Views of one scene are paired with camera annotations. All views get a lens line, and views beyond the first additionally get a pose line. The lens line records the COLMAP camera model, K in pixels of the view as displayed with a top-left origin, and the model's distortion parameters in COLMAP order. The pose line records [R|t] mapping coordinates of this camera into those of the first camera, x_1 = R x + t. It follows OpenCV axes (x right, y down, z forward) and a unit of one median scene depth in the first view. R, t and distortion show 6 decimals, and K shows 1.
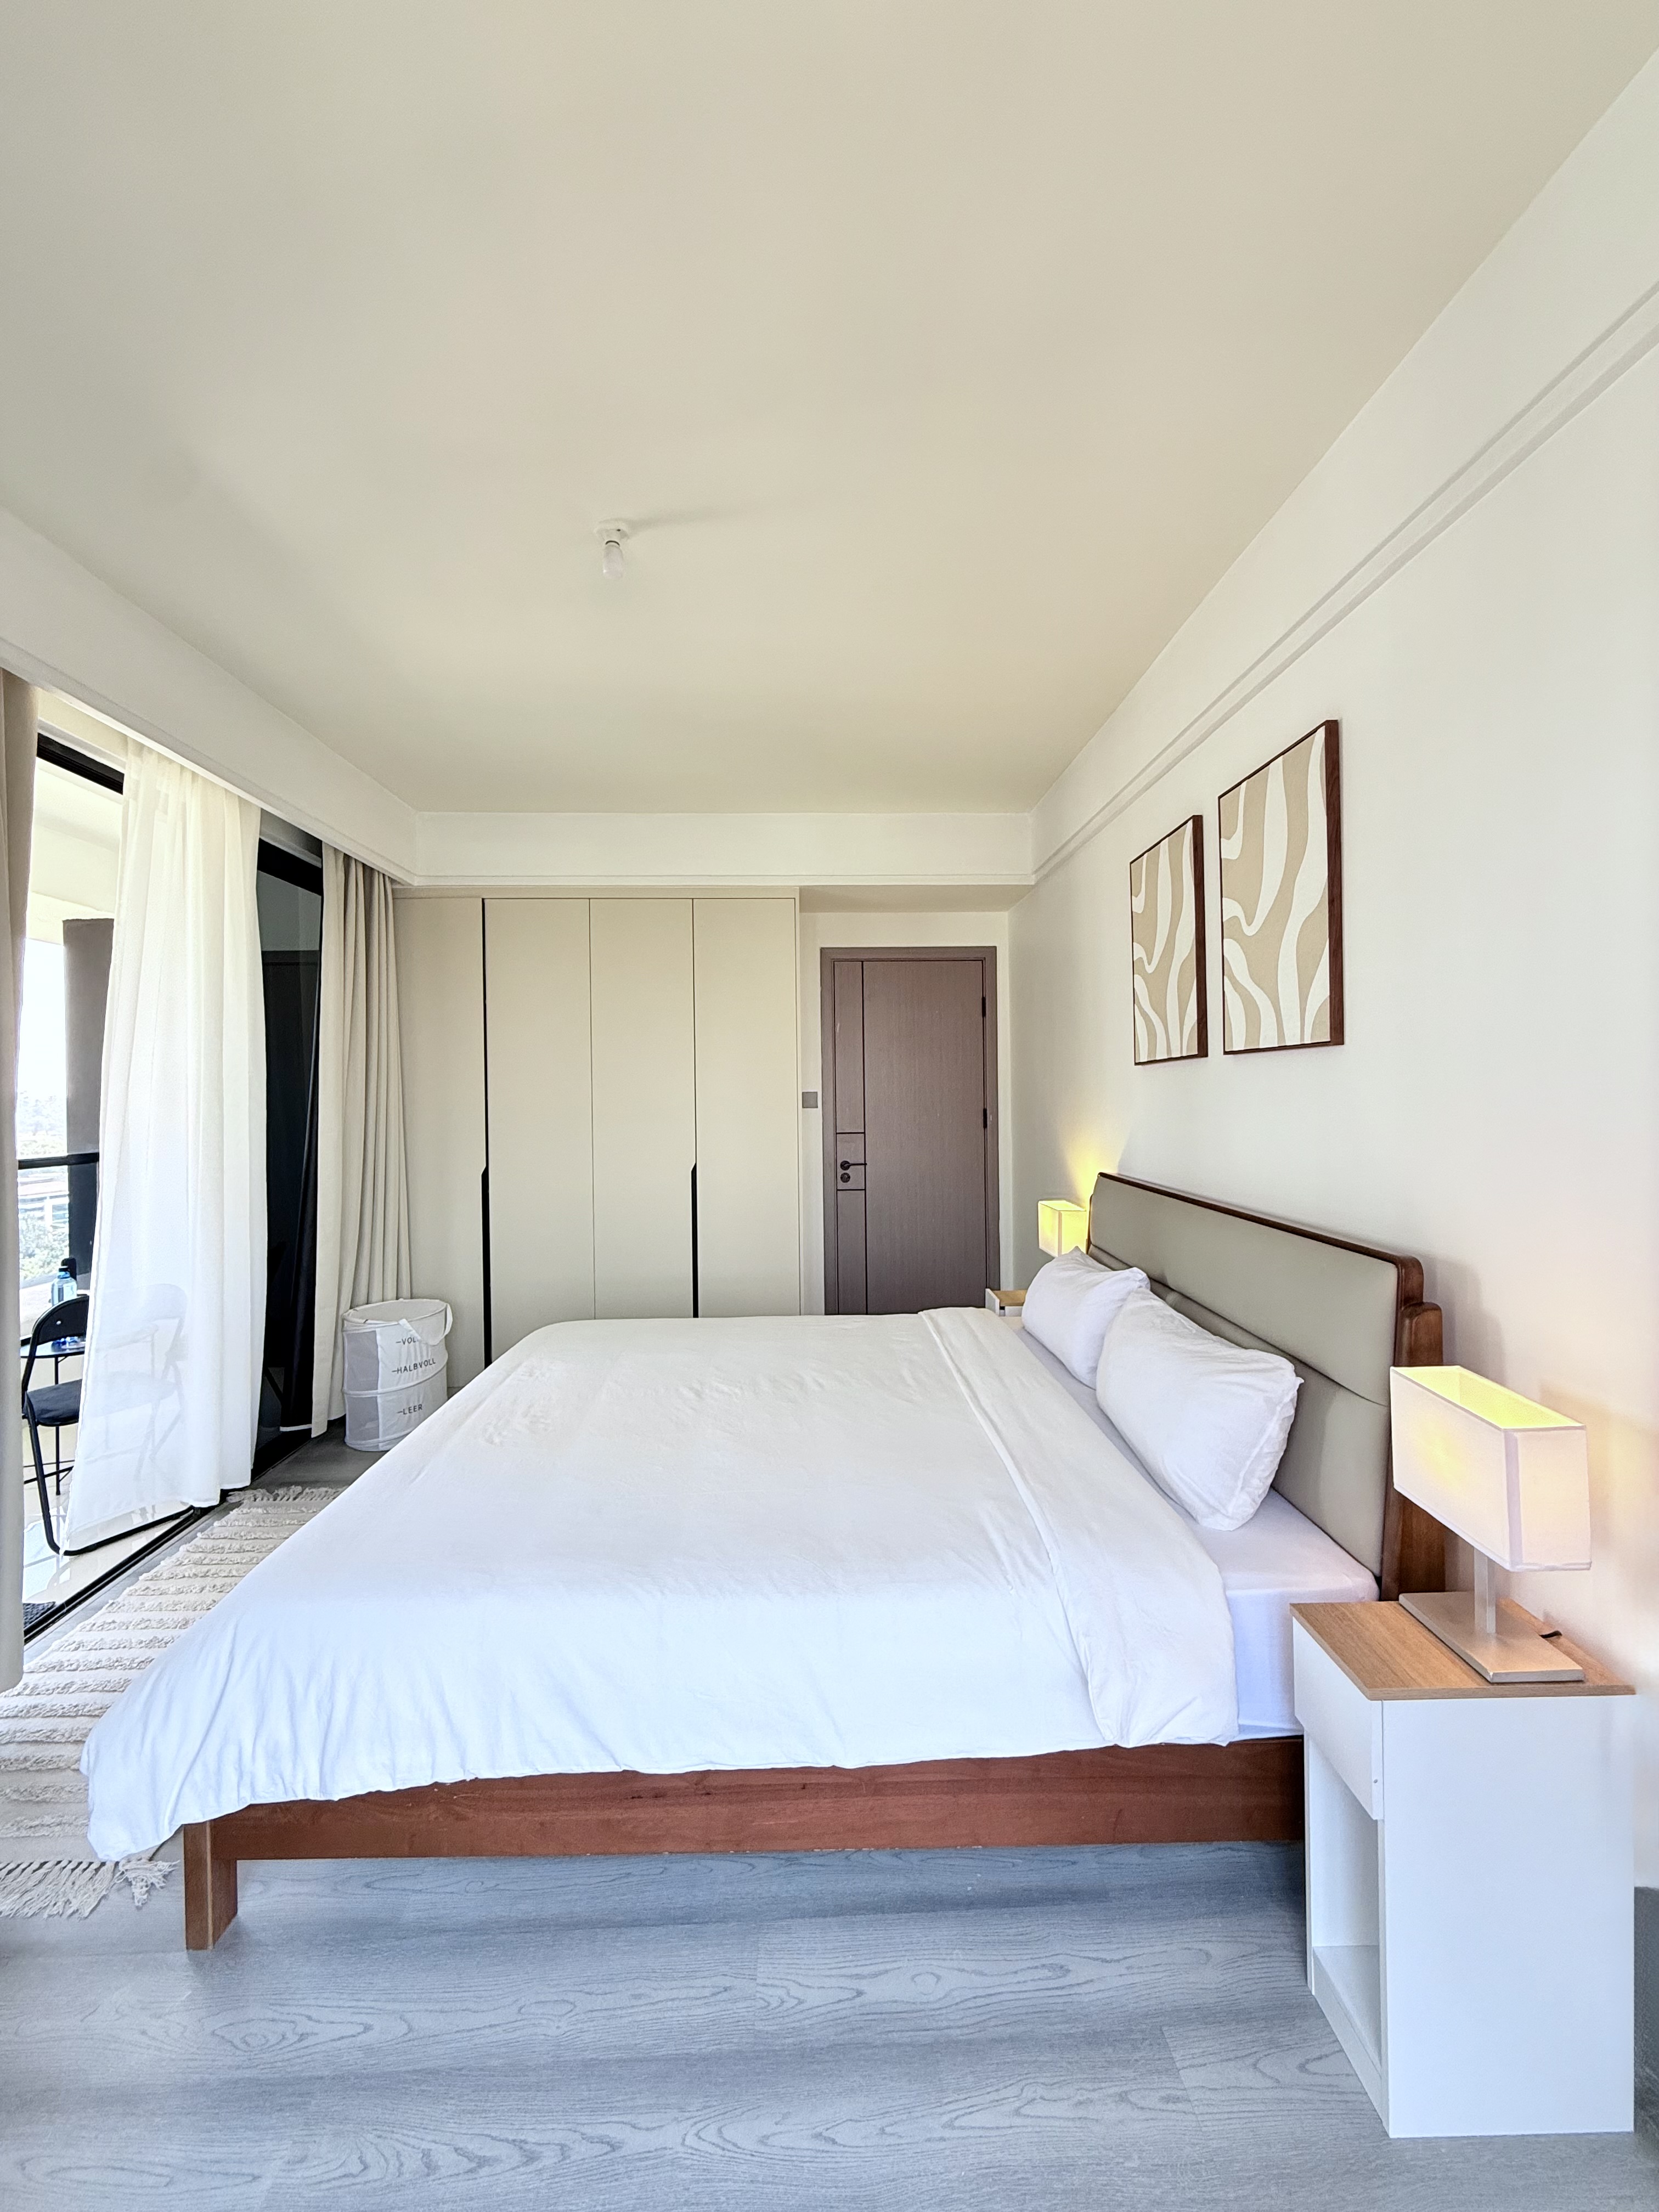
lens RADIAL K [[870.4, 0, 829.5], [0, 870.4, 1106.0], [0, 0, 1]] dist [-0.015183, 0.000180]
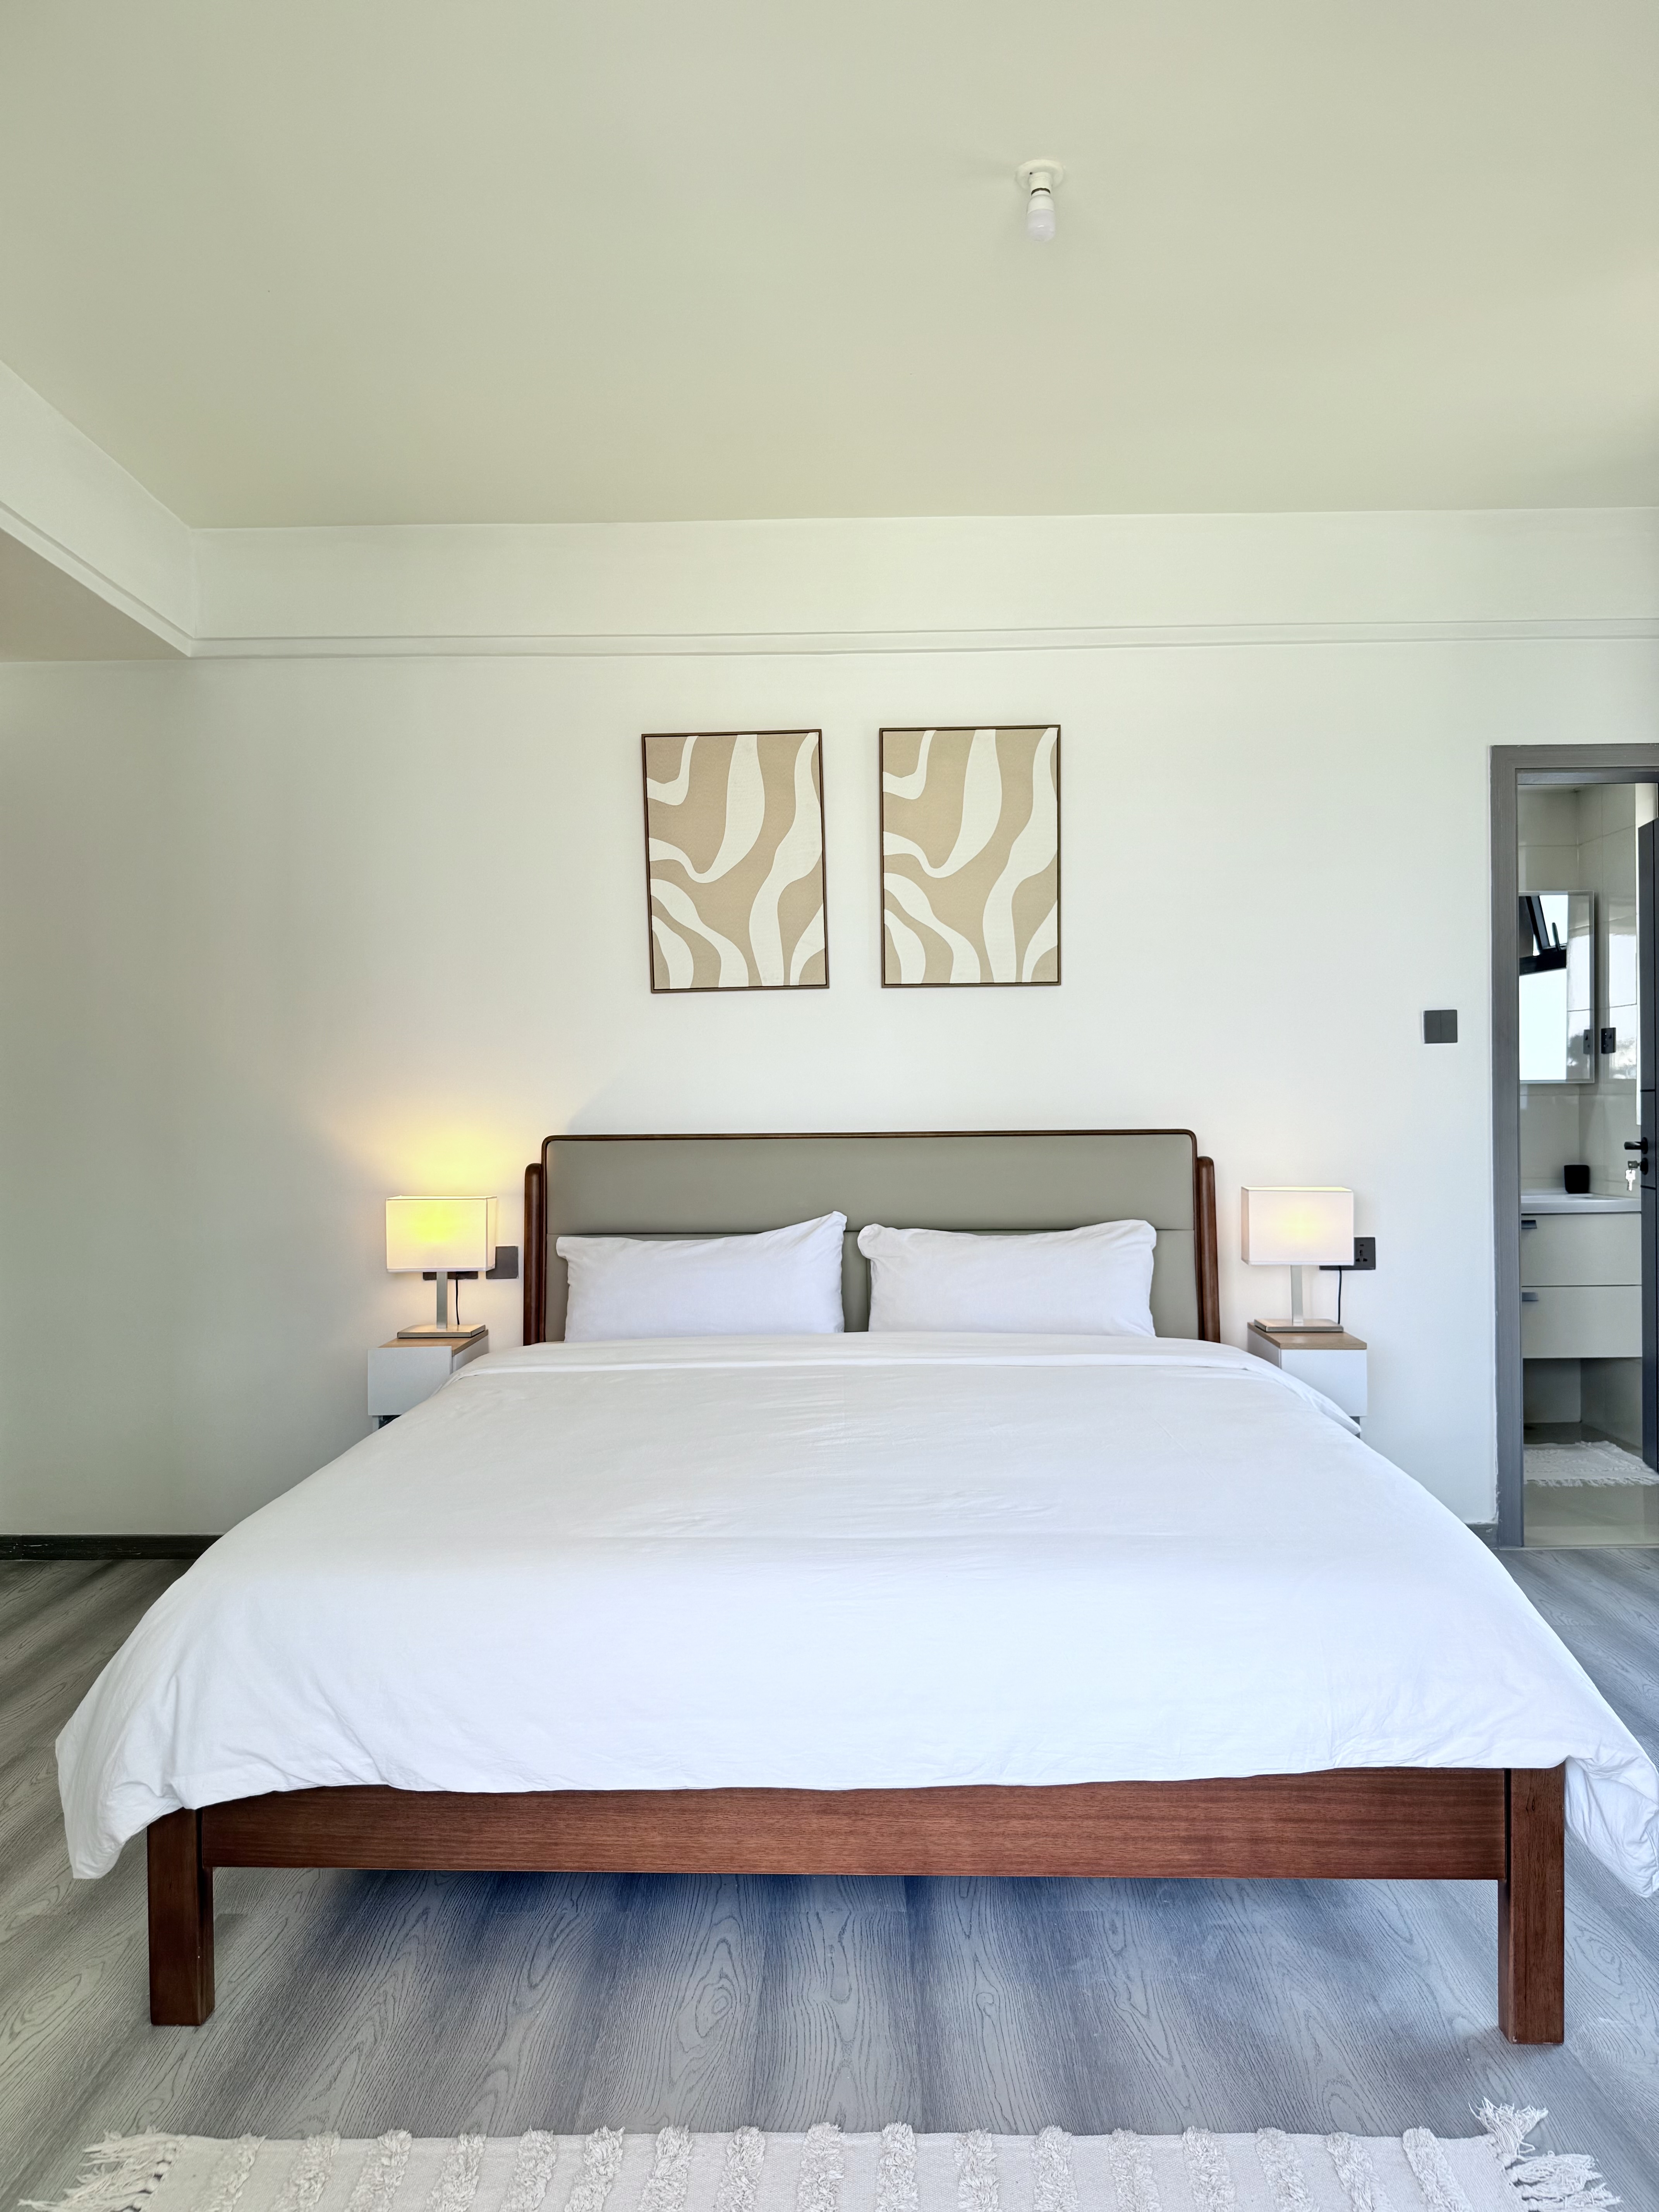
lens RADIAL K [[1638.8, 0, 828.9], [0, 1638.8, 1102.9], [0, 0, 1]] dist [0.027435, -0.001025]
pose [[0.037442, -0.006630, 0.999277, -1.637485], [0.015247, 0.999865, 0.006063, 0.072656], [-0.999182, 0.015009, 0.037538, 1.139186]]
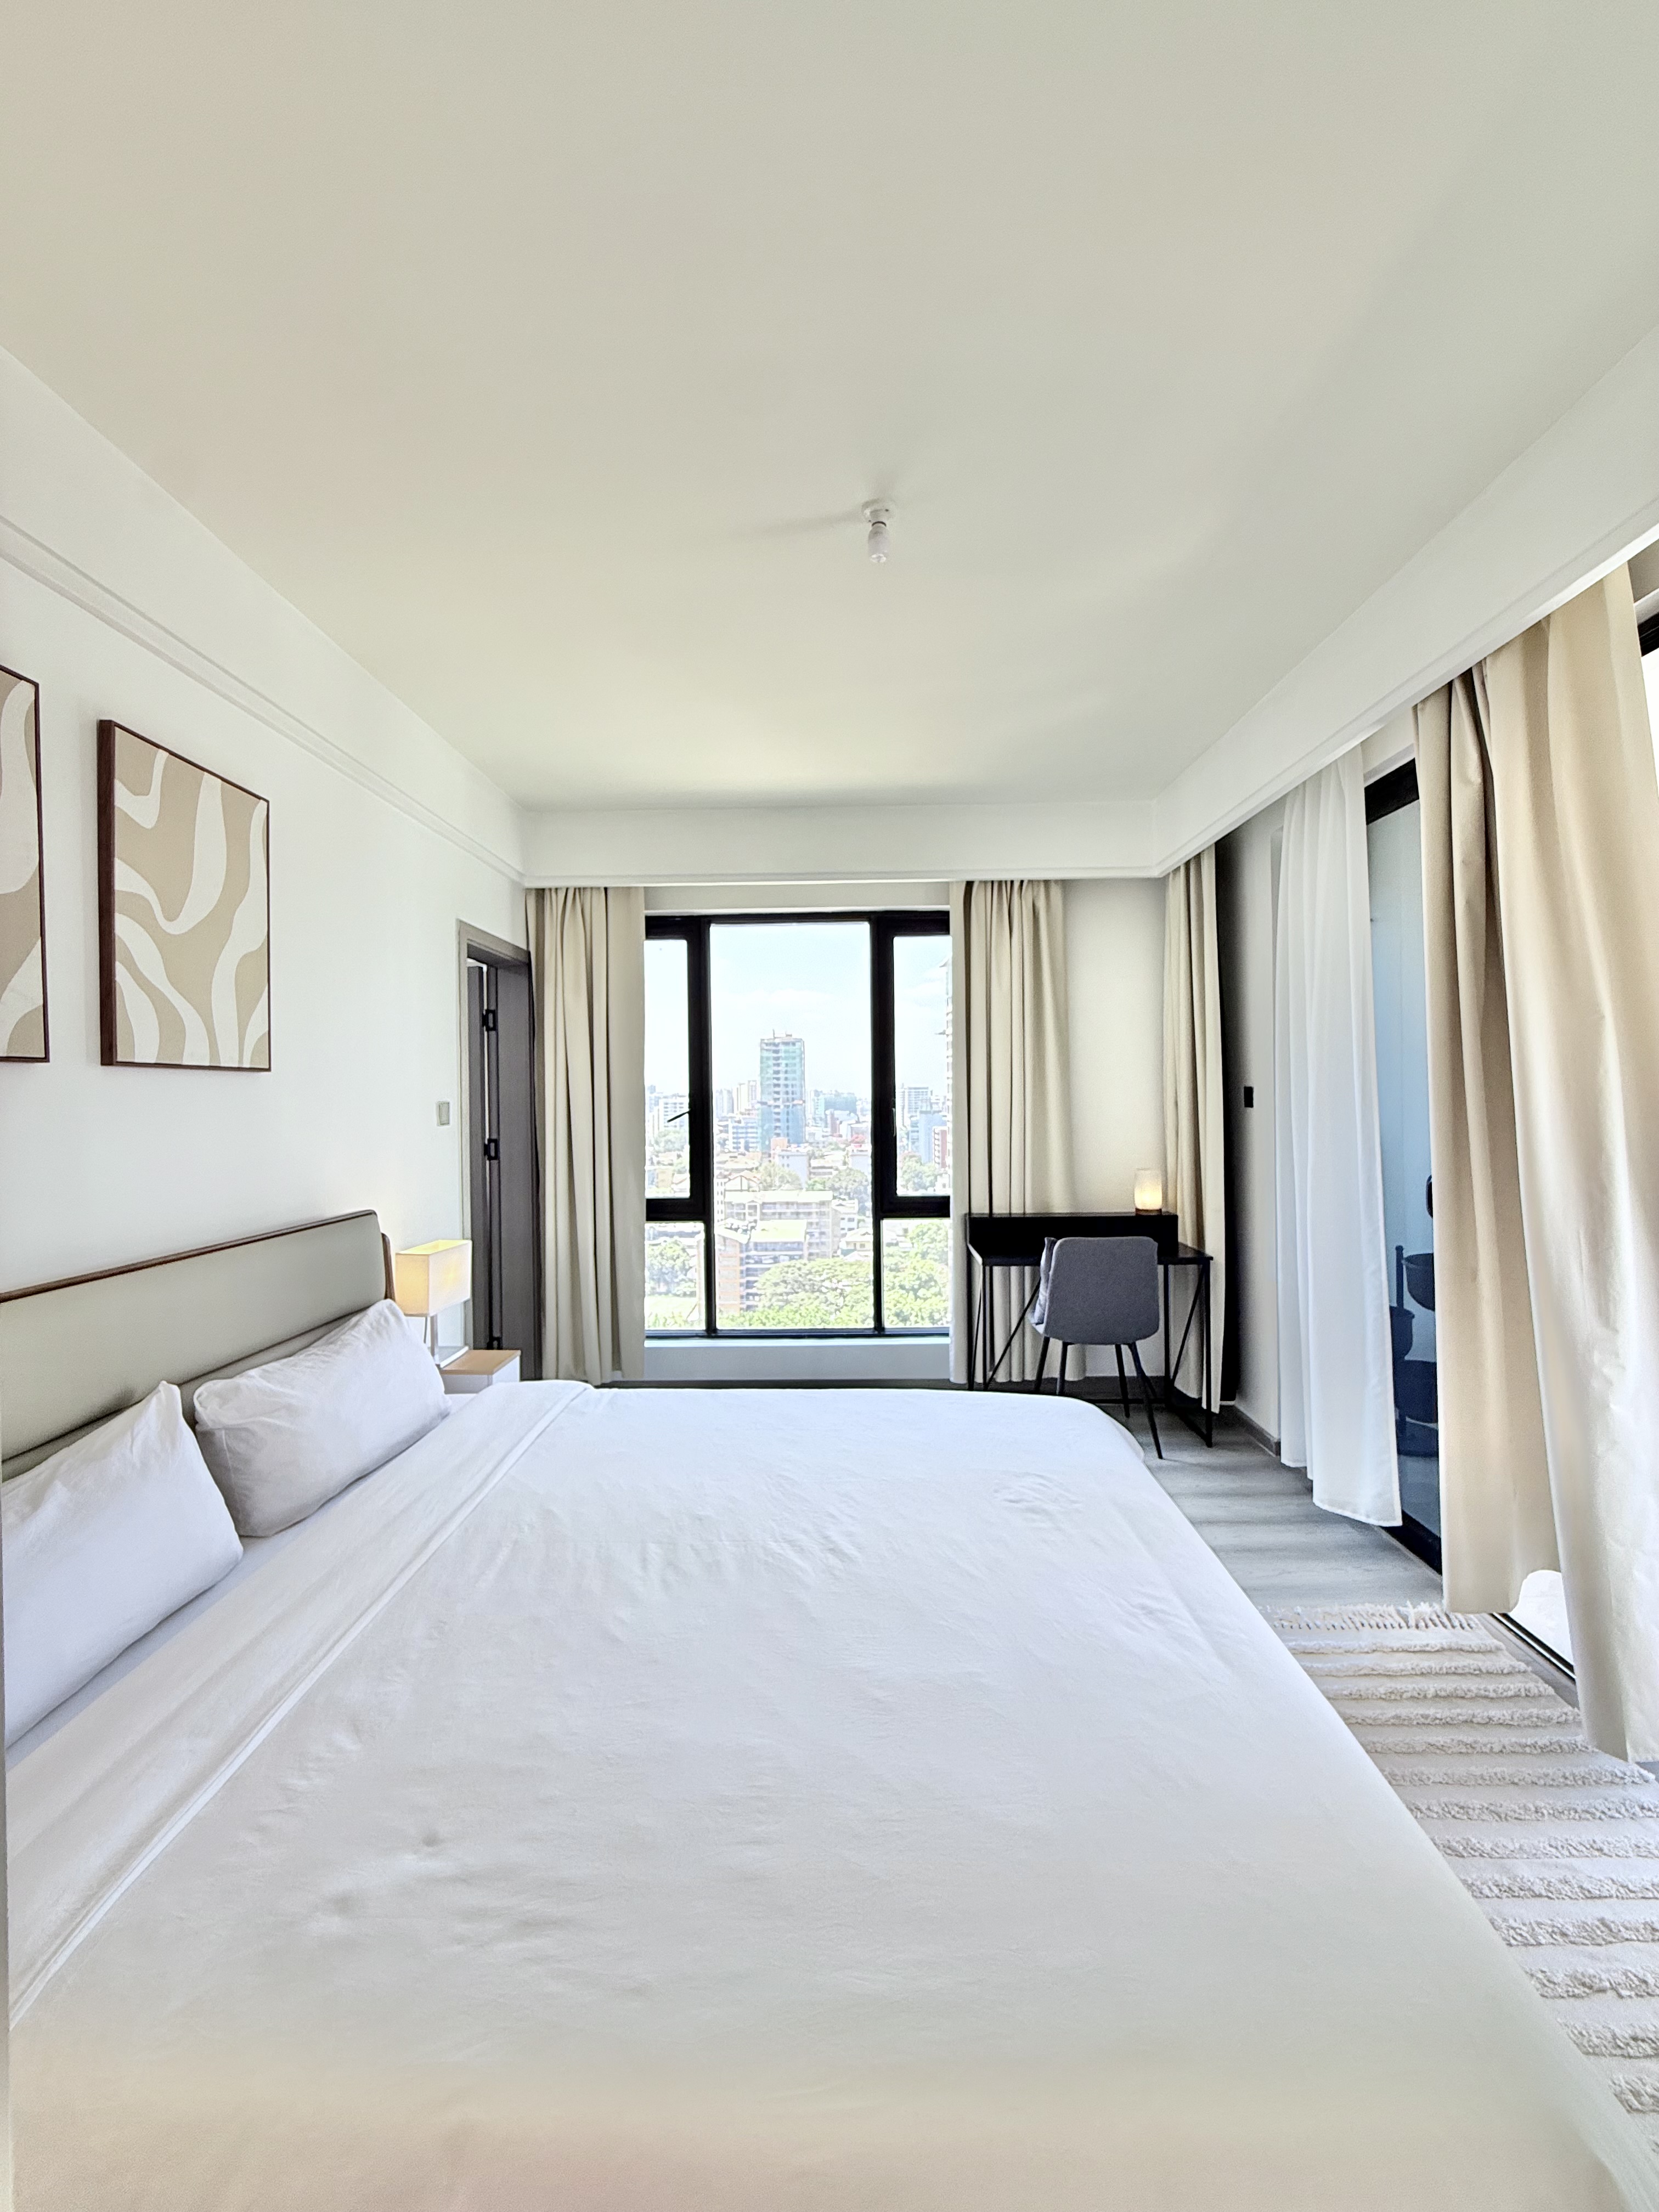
lens RADIAL K [[870.4, 0, 829.5], [0, 870.4, 1106.0], [0, 0, 1]] dist [-0.015183, 0.000180]
pose [[-0.998358, 0.011300, 0.056158, -0.227568], [0.011816, 0.999891, 0.008856, -0.024061], [-0.056051, 0.009505, -0.998383, 1.954507]]
